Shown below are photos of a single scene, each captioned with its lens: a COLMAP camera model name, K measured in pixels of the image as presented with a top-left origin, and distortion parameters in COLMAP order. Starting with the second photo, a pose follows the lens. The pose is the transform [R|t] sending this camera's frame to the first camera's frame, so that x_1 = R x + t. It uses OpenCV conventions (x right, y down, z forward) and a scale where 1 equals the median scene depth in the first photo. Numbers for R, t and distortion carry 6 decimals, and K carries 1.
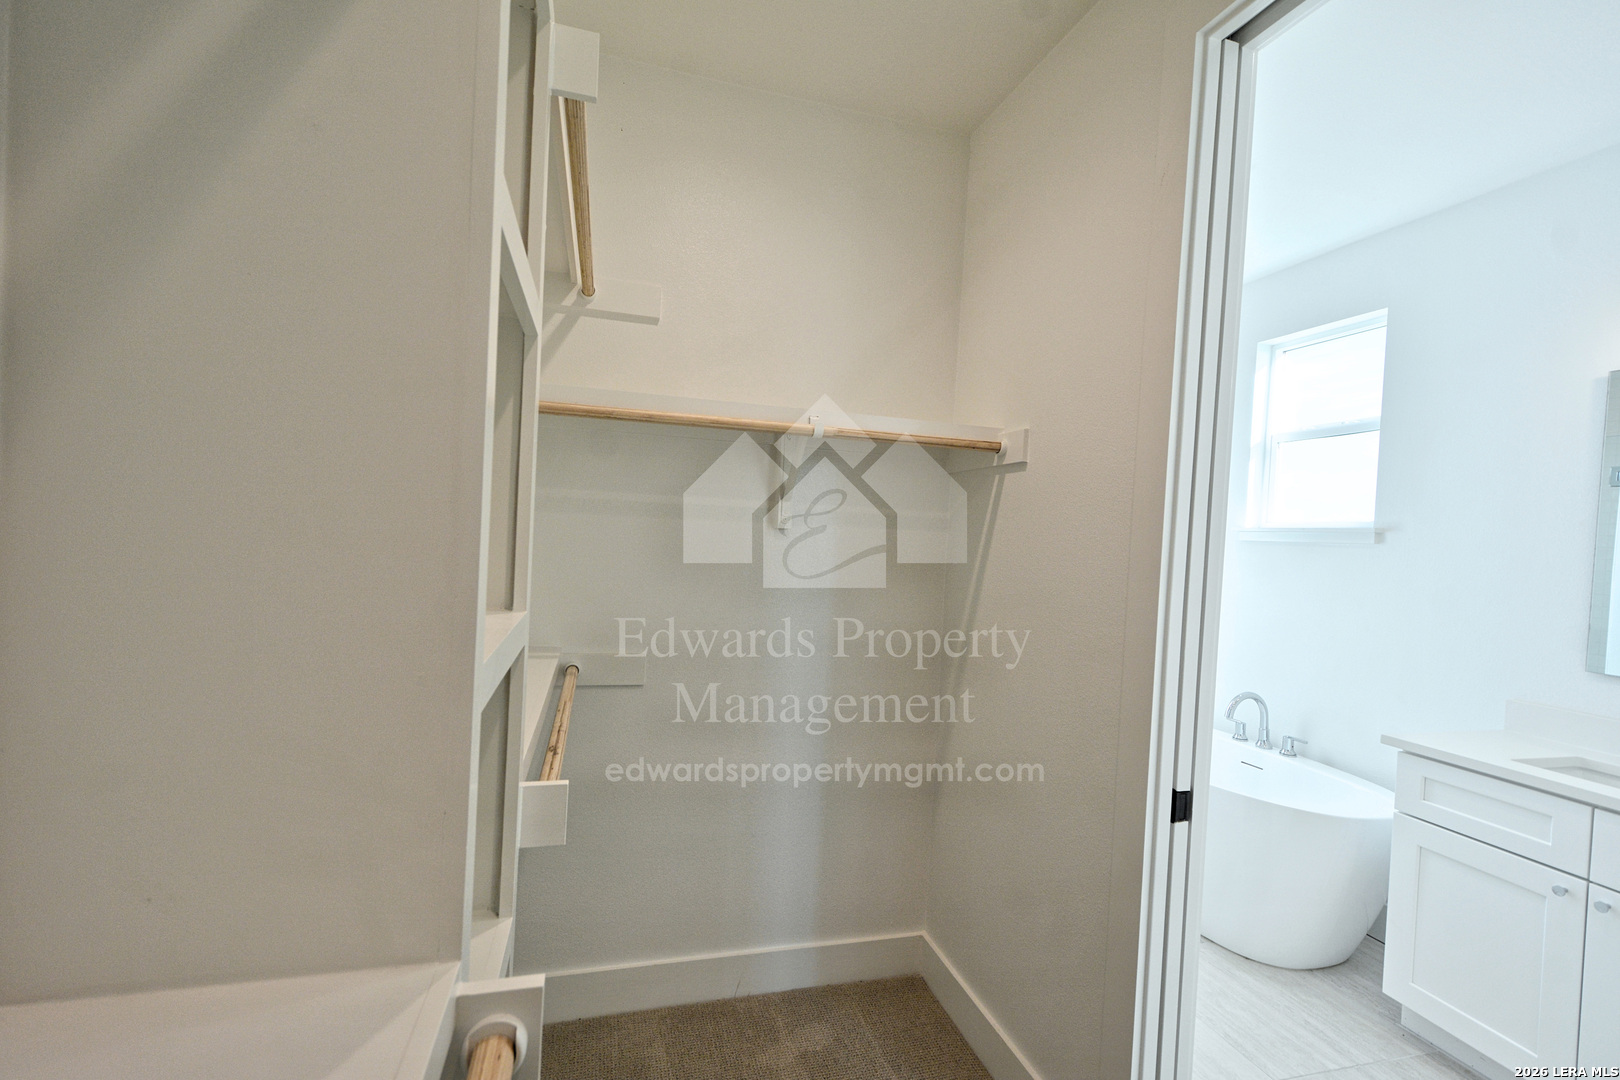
lens RADIAL K [[718.0, 0, 806.6], [0, 718.0, 541.6], [0, 0, 1]] dist [-0.000108, -0.010578]
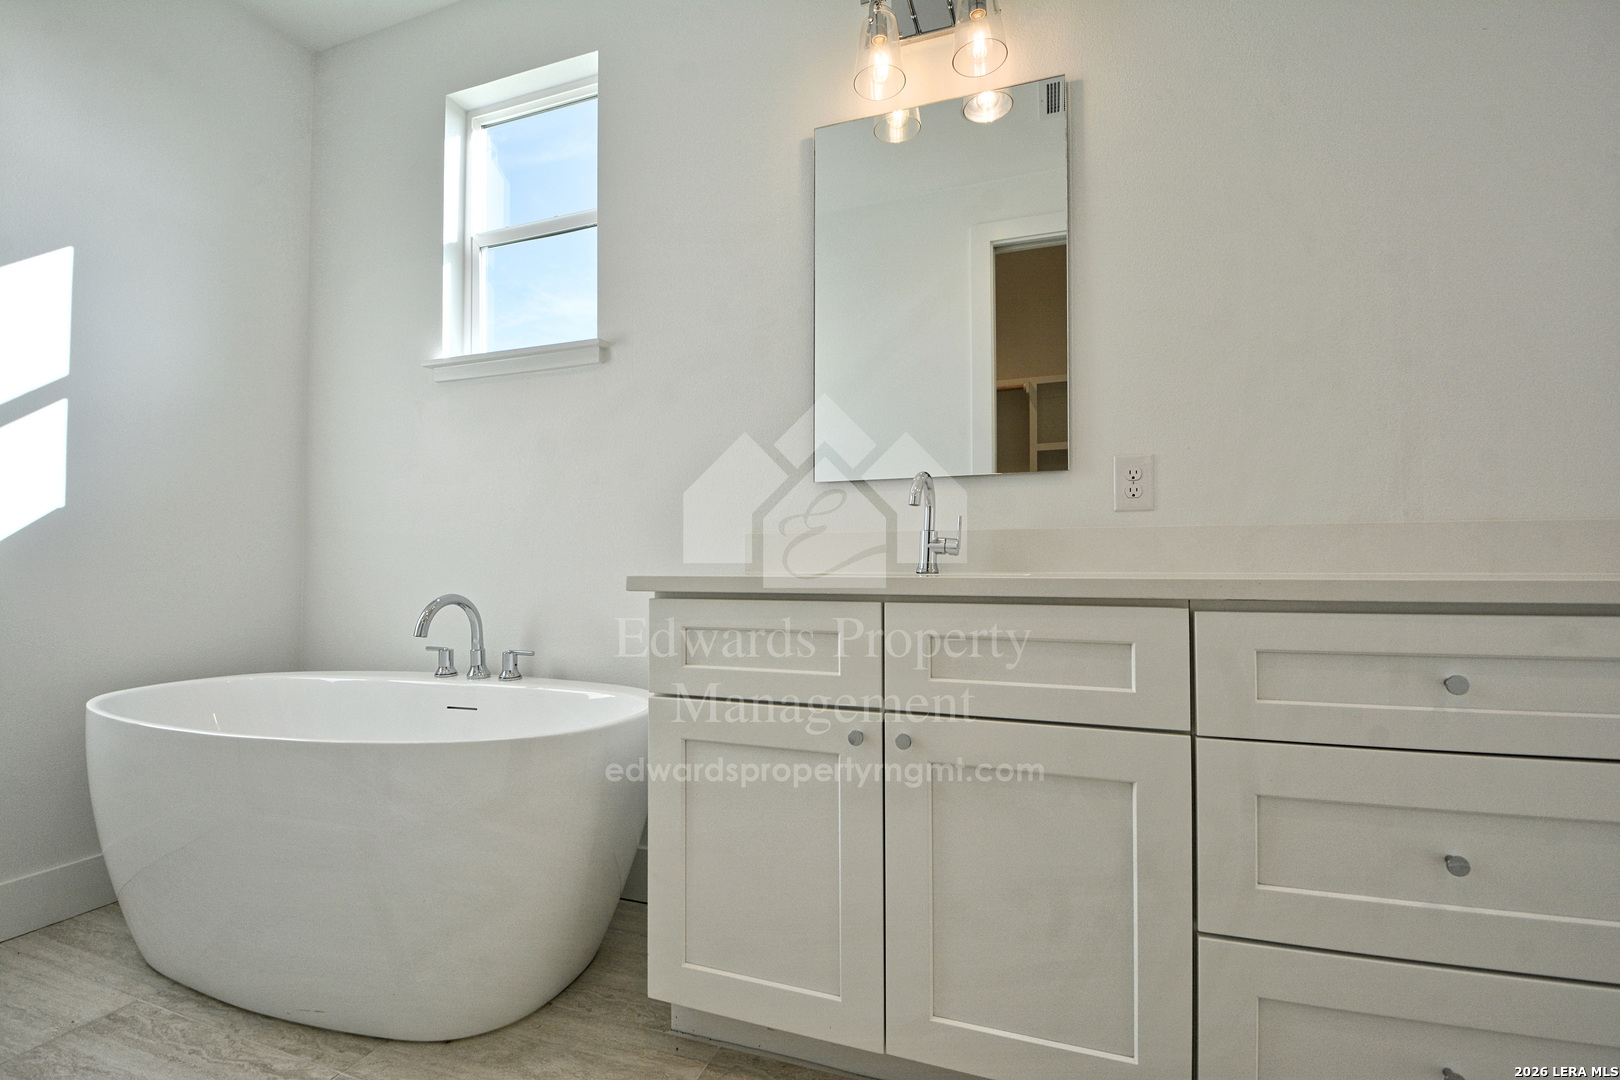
lens RADIAL K [[718.0, 0, 817.5], [0, 718.0, 541.6], [0, 0, 1]] dist [-0.000108, -0.010578]
pose [[0.576602, -0.035893, 0.816236, 0.290106], [0.044834, 0.998919, 0.012254, 0.174332], [-0.815794, 0.029529, 0.577588, 0.364498]]
